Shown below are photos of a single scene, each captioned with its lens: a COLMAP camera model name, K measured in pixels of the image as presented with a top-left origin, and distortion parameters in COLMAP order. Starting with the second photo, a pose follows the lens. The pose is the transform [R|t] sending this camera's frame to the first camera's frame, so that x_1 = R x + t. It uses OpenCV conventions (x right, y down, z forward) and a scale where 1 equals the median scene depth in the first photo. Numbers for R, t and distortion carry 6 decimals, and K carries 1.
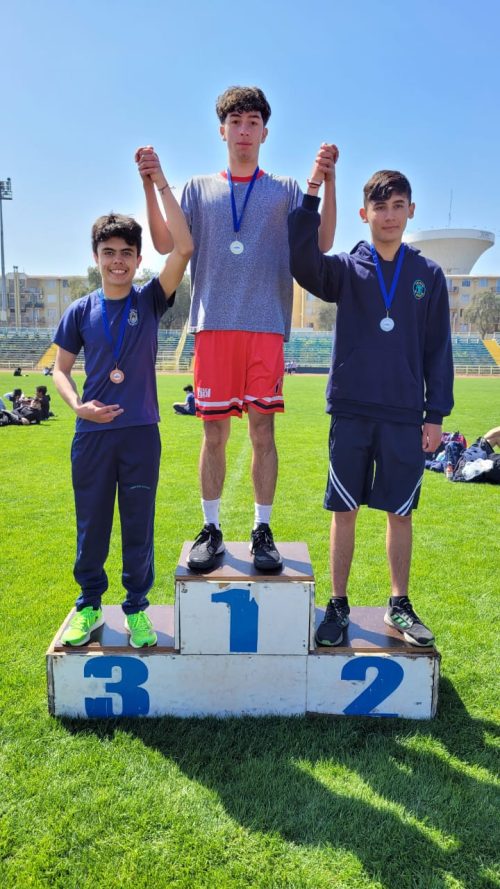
lens RADIAL K [[666.8, 0, 250.0], [0, 666.8, 444.5], [0, 0, 1]] dist [0.064310, -0.001798]
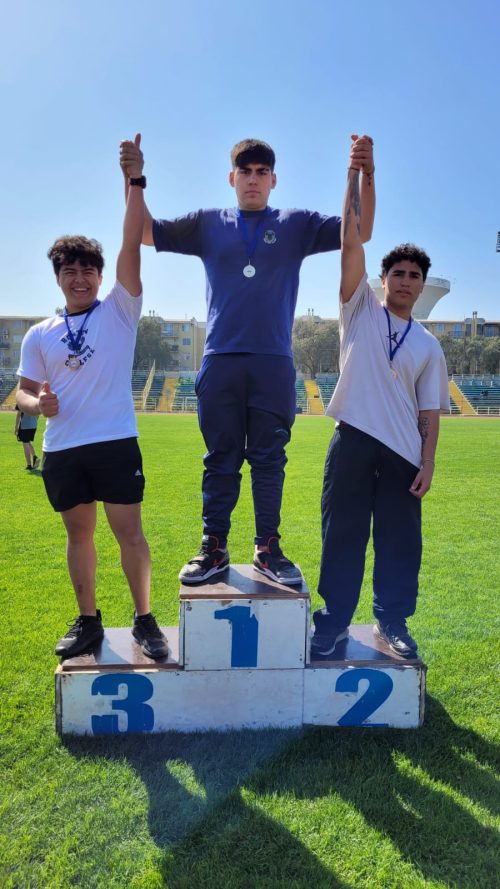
lens RADIAL K [[666.8, 0, 250.0], [0, 666.8, 444.5], [0, 0, 1]] dist [0.064310, -0.001798]
pose [[0.998475, -0.002488, 0.055154, -0.057161], [0.005832, 0.998149, -0.060542, 0.022452], [-0.054902, 0.060771, 0.996641, -0.078476]]
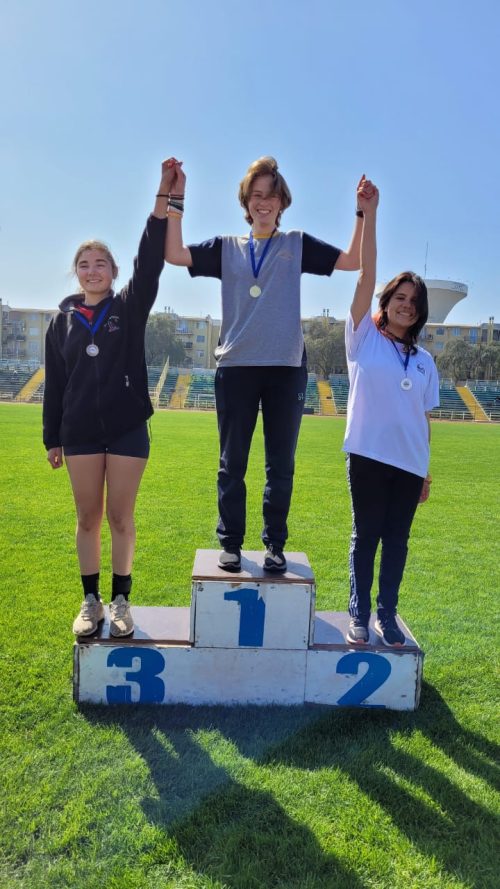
lens RADIAL K [[669.2, 0, 247.4], [0, 669.2, 451.4], [0, 0, 1]] dist [0.065888, 0.000536]
pose [[0.998933, 0.029158, 0.035801, -0.064090], [-0.027367, 0.998397, -0.049551, 0.038794], [-0.037189, 0.048518, 0.998130, -0.140178]]
